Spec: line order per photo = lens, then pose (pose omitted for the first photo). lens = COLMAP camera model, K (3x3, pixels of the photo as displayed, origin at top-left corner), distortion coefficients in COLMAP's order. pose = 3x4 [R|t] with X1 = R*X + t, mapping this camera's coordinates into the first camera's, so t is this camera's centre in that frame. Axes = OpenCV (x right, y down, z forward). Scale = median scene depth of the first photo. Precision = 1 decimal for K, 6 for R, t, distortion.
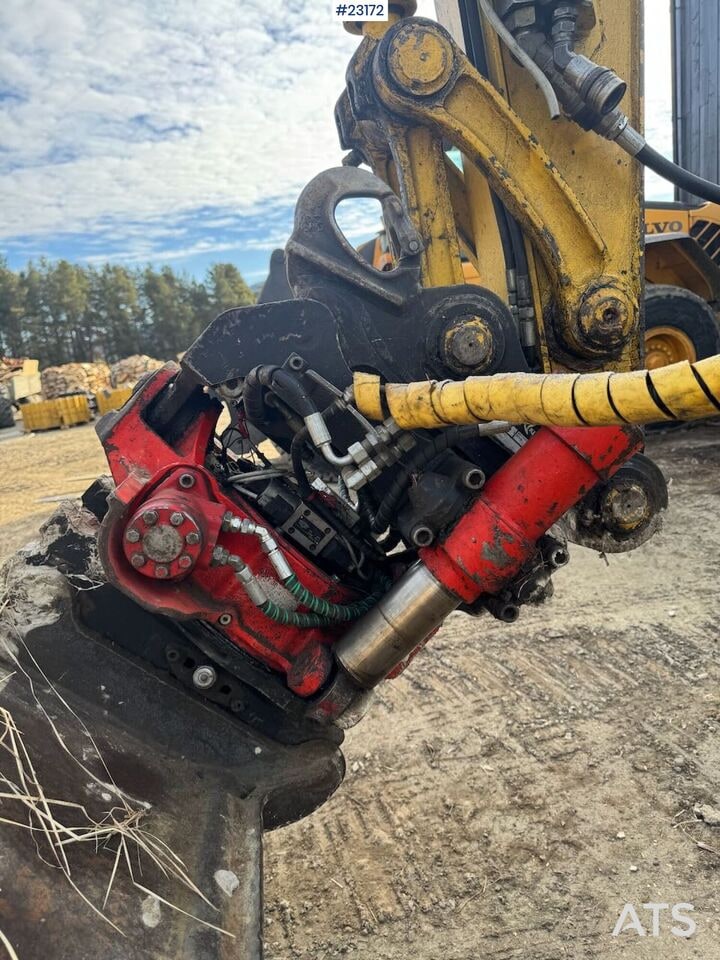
lens RADIAL K [[664.6, 0, 361.8], [0, 664.6, 484.0], [0, 0, 1]] dist [0.133326, -0.274623]
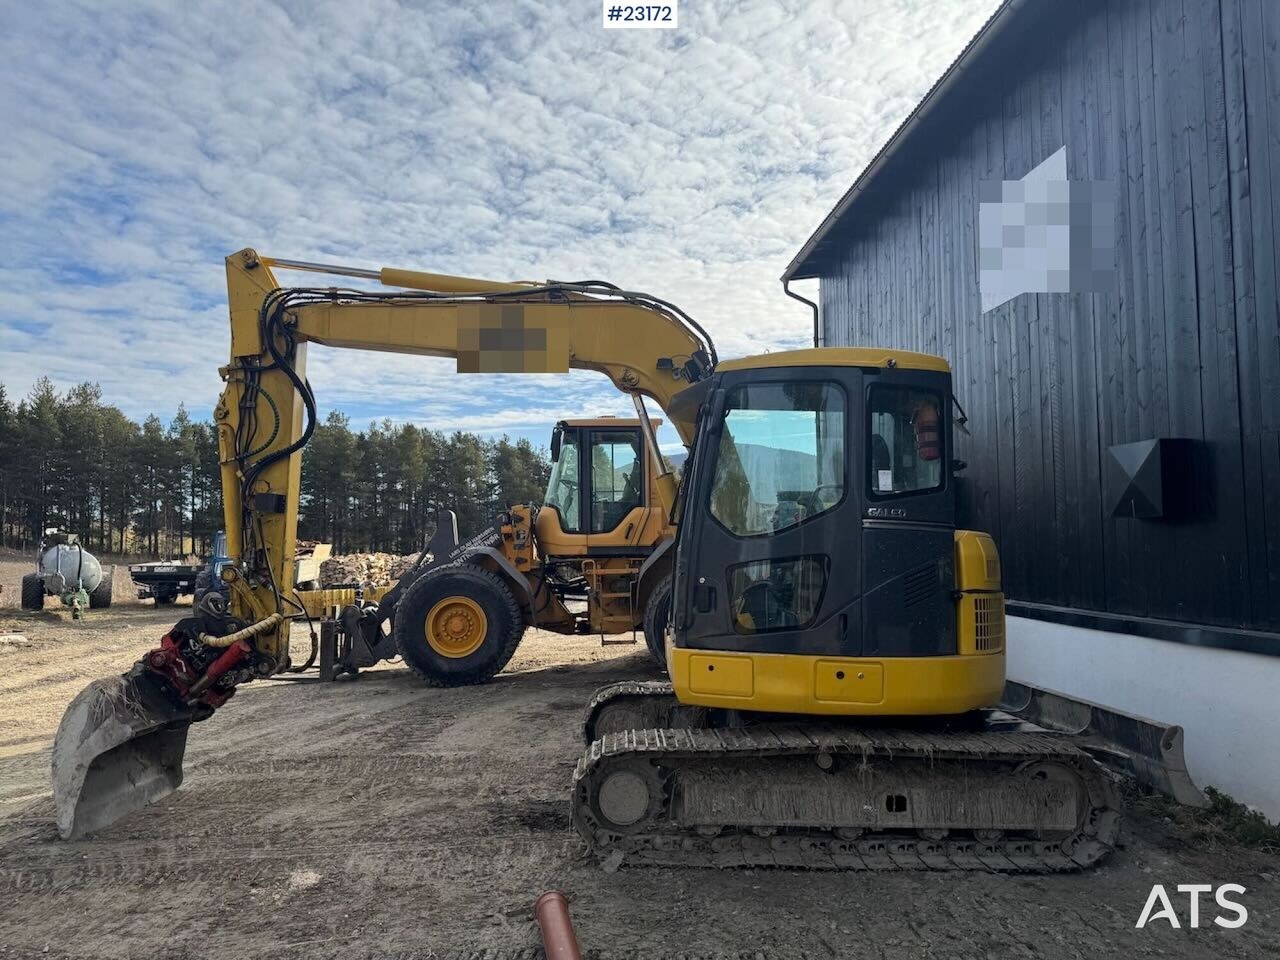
lens RADIAL K [[928.3, 0, 658.7], [0, 928.3, 481.5], [0, 0, 1]] dist [0.104787, -0.137055]
pose [[0.982904, 0.089096, -0.161124, 0.622123], [-0.127769, 0.960170, -0.248492, 0.011000], [0.132567, 0.264830, 0.955139, -0.802313]]
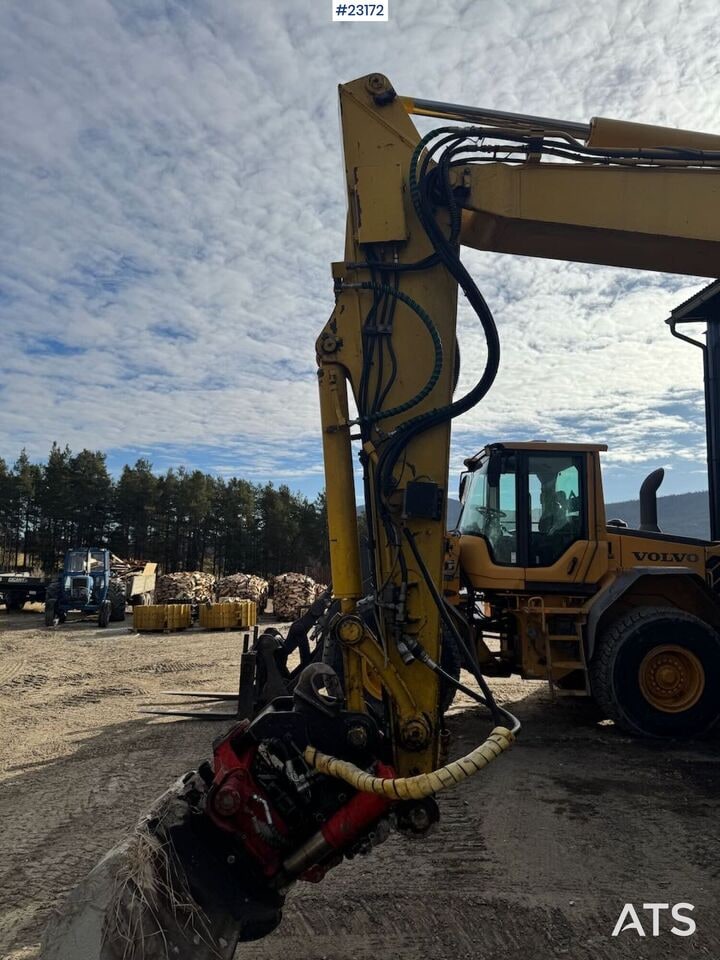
lens RADIAL K [[673.7, 0, 362.3], [0, 673.7, 486.4], [0, 0, 1]] dist [0.056880, -0.062052]
pose [[0.981039, 0.116168, -0.155134, 0.069514], [-0.159134, 0.939724, -0.302646, -0.048473], [0.110625, 0.321595, 0.940393, -0.259834]]
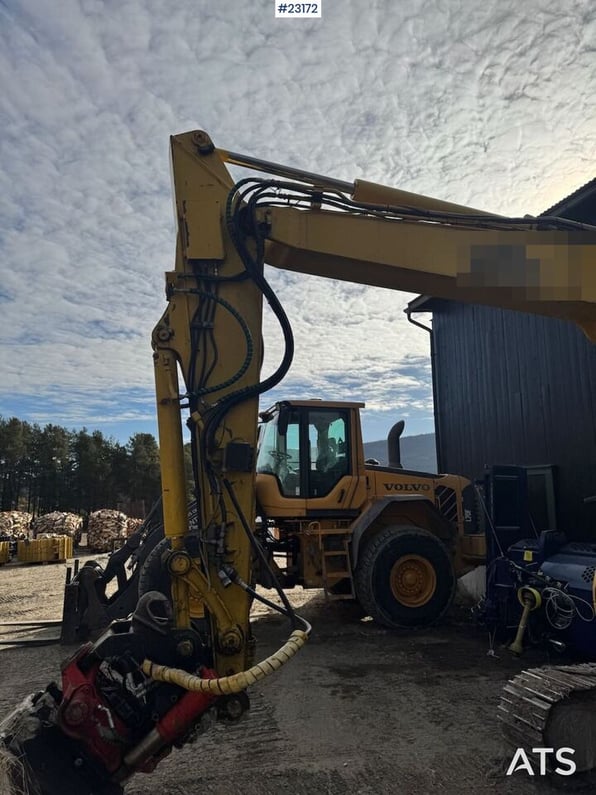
lens RADIAL K [[556.1, 0, 298.0], [0, 556.1, 397.5], [0, 0, 1]] dist [0.066336, -0.084544]
pose [[0.991108, 0.115269, 0.066464, 0.055895], [-0.081157, 0.919532, -0.384544, -0.047733], [-0.105442, 0.375731, 0.920711, -0.296068]]
